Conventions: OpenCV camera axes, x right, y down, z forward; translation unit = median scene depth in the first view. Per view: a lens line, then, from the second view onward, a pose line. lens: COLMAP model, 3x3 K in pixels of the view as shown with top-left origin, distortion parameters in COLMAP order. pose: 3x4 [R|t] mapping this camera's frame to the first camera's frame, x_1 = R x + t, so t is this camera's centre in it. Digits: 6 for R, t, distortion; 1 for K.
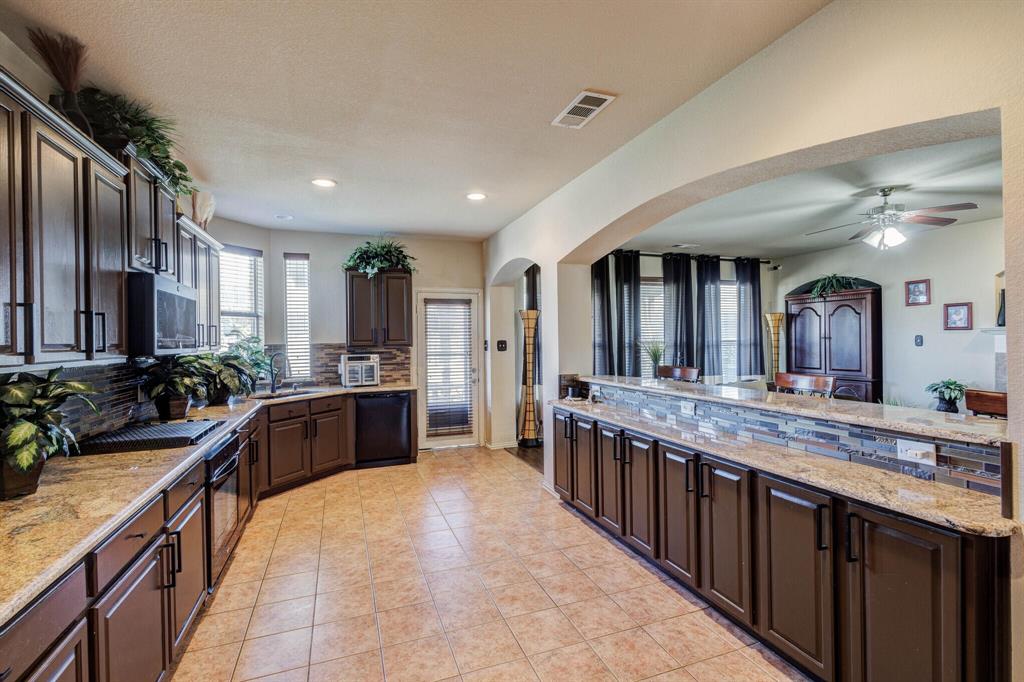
lens RADIAL K [[470.4, 0, 513.0], [0, 470.4, 340.0], [0, 0, 1]] dist [0.008465, -0.002338]
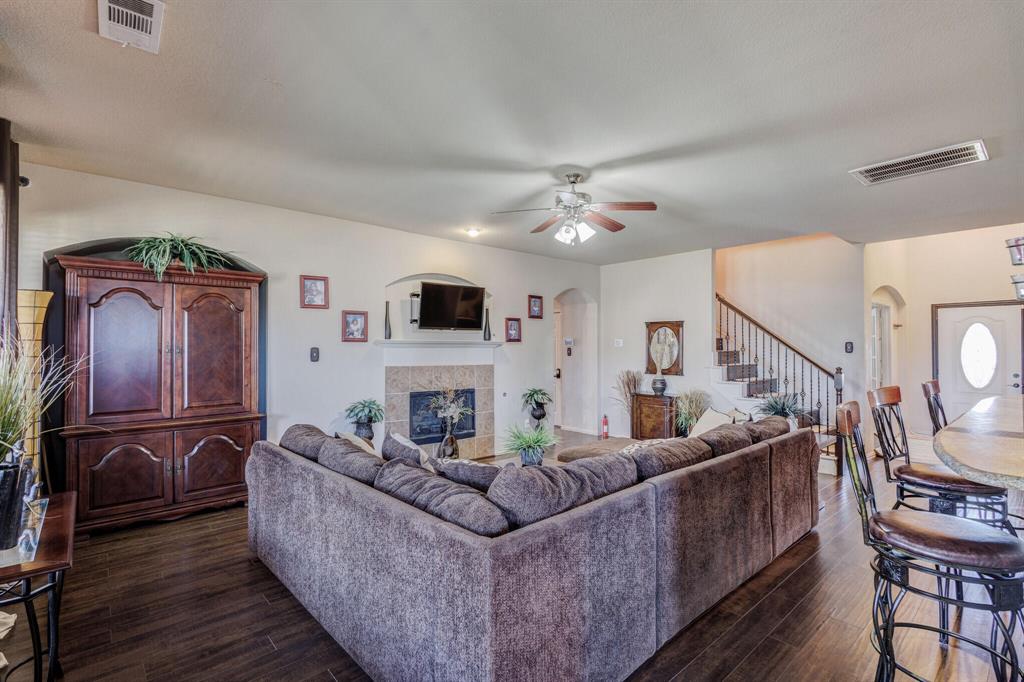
lens RADIAL K [[470.4, 0, 509.7], [0, 470.4, 339.0], [0, 0, 1]] dist [0.008465, -0.002338]
pose [[-0.353766, 0.027840, 0.934919, 0.030284], [0.005221, 0.999600, -0.027791, -0.000720], [-0.935319, -0.004950, -0.353770, 1.072483]]
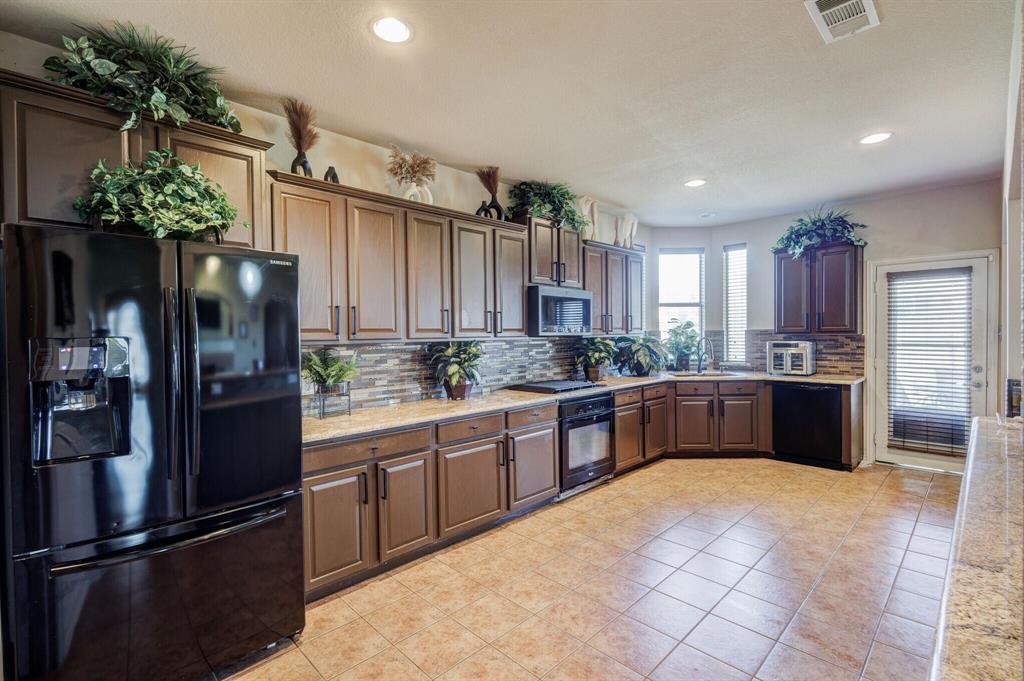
lens RADIAL K [[470.4, 0, 512.9], [0, 470.4, 339.2], [0, 0, 1]] dist [0.008465, -0.002338]
pose [[0.414192, 0.019521, -0.909980, 0.300797], [0.003322, 0.999731, 0.022959, 0.003060], [0.910184, -0.012532, 0.414015, 0.105391]]
